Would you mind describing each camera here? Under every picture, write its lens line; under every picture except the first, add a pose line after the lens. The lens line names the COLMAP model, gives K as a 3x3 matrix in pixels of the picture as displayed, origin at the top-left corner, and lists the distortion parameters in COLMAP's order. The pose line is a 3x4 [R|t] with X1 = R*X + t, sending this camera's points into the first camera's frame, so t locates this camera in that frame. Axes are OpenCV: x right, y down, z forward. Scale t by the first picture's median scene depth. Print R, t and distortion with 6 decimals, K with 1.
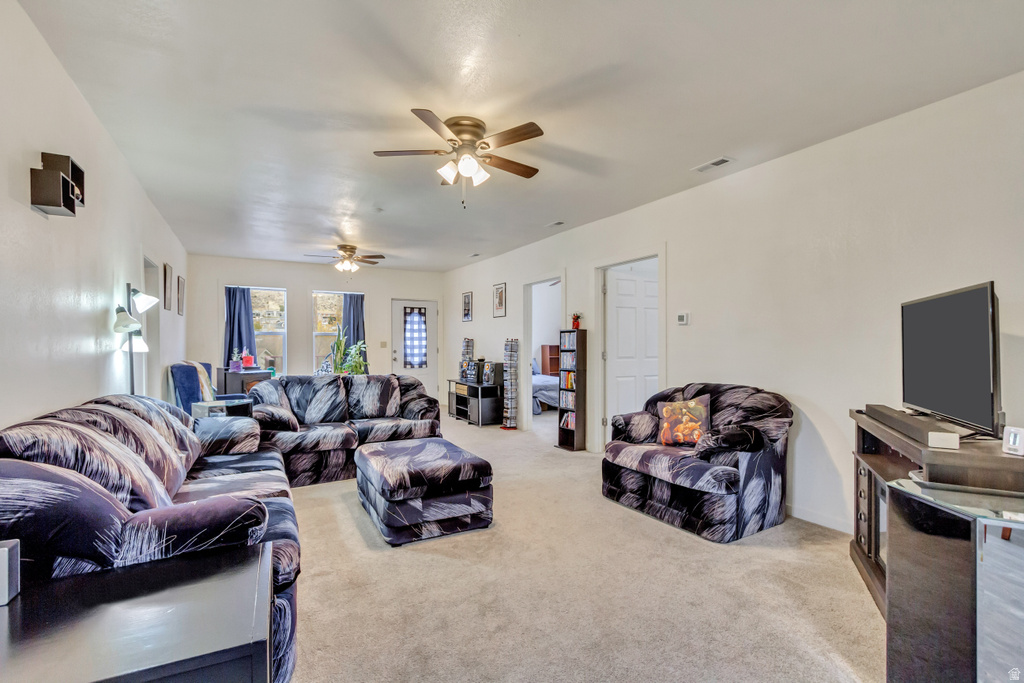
lens RADIAL K [[470.1, 0, 510.7], [0, 470.1, 345.8], [0, 0, 1]] dist [0.002662, -0.000285]
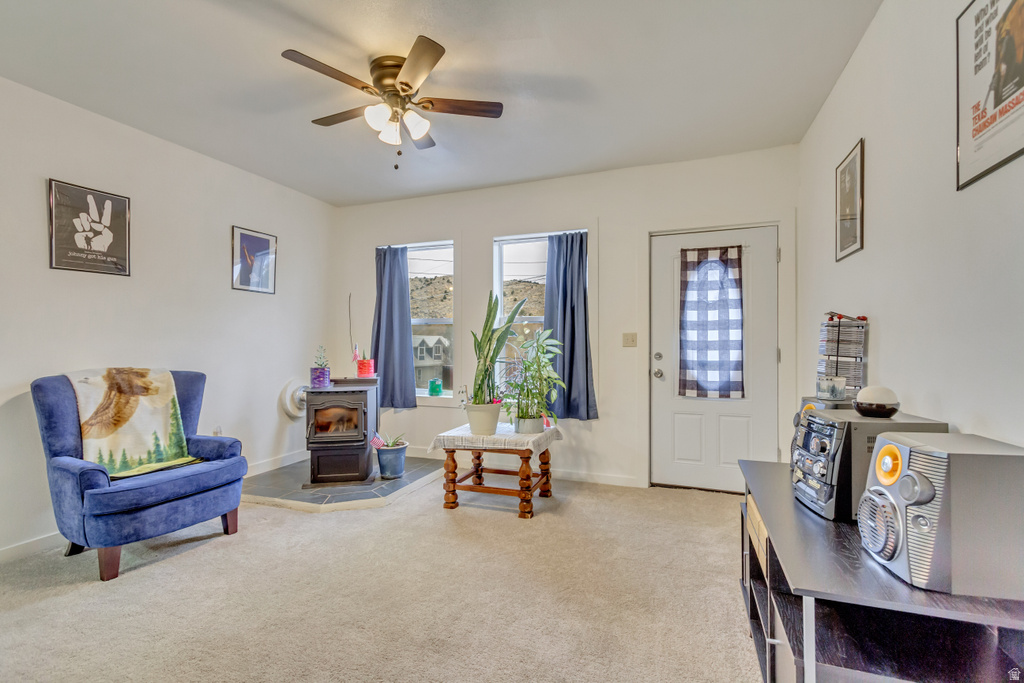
lens RADIAL K [[470.1, 0, 504.1], [0, 470.1, 344.9], [0, 0, 1]] dist [0.002662, -0.000285]
pose [[0.643983, 0.004039, -0.765029, -0.008029], [-0.003464, 0.999991, 0.002364, 0.001566], [0.765032, 0.001128, 0.643991, 0.605191]]
